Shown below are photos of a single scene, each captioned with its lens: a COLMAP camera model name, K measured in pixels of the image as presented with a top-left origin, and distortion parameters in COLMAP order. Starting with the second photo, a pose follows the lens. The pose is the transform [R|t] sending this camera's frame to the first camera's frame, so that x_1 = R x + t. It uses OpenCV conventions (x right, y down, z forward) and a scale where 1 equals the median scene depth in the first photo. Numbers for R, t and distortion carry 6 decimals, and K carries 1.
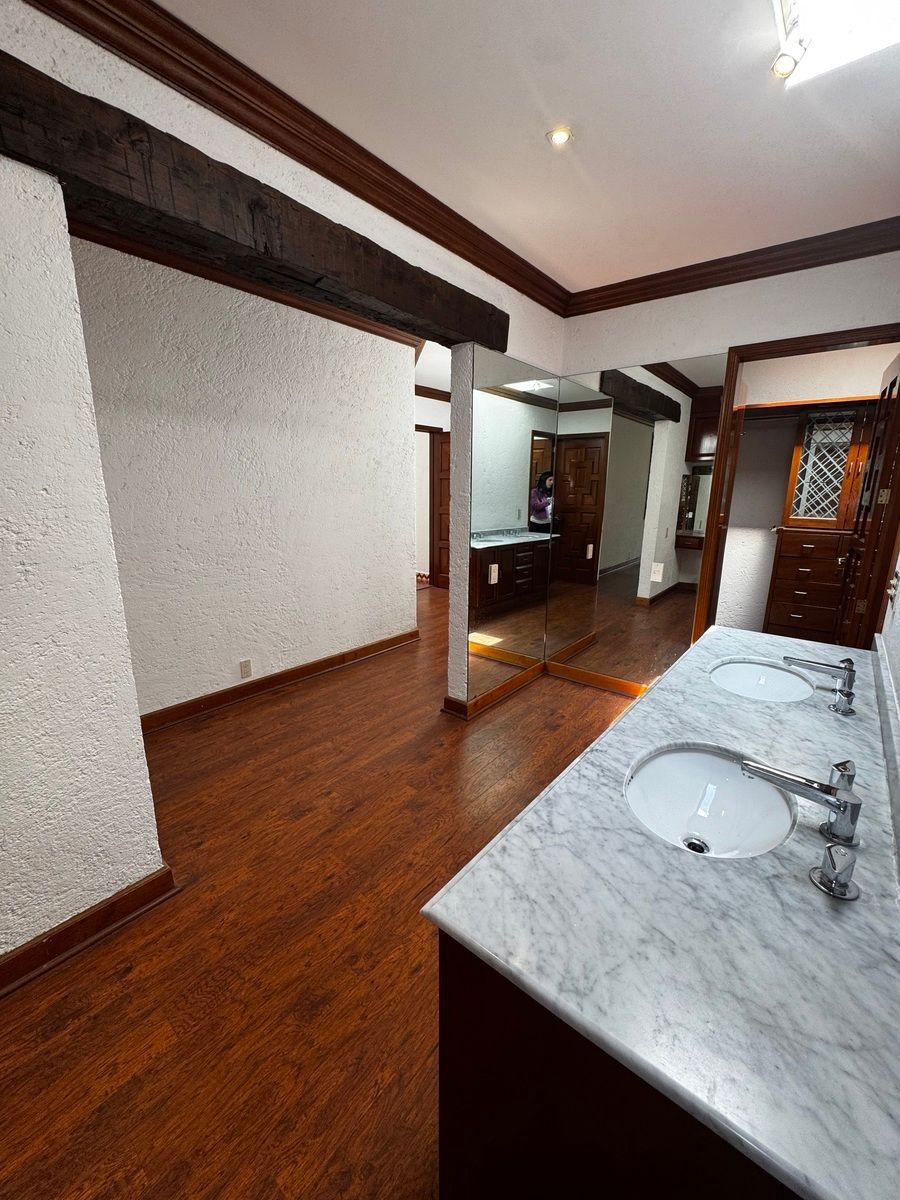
lens RADIAL K [[481.0, 0, 451.7], [0, 481.0, 598.8], [0, 0, 1]] dist [-0.002939, -0.000469]
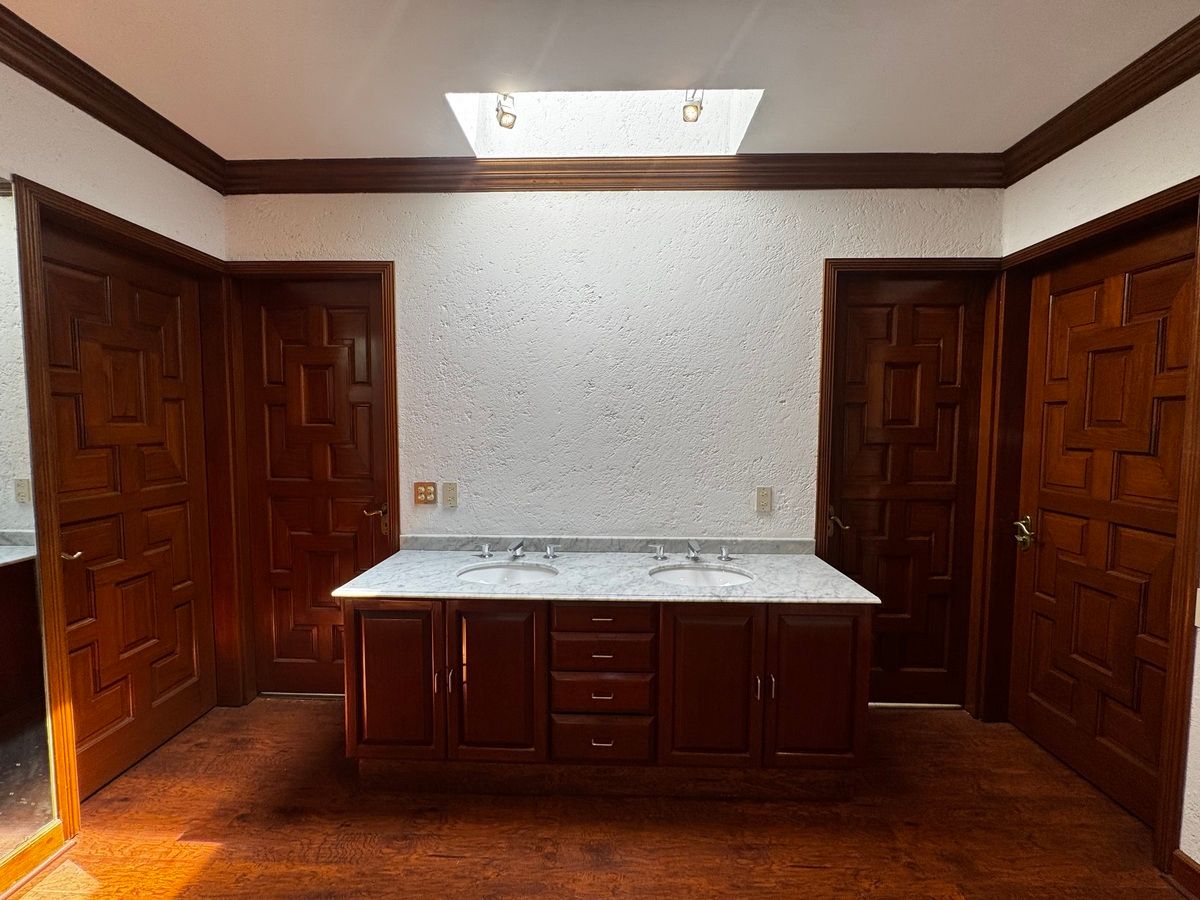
lens RADIAL K [[481.0, 0, 598.8], [0, 481.0, 449.6], [0, 0, 1]] dist [-0.002939, -0.000469]
pose [[-0.614806, -0.059691, 0.786416, -0.562321], [0.167674, 0.964444, 0.204288, -0.434692], [-0.770648, 0.257459, -0.582938, 1.781430]]
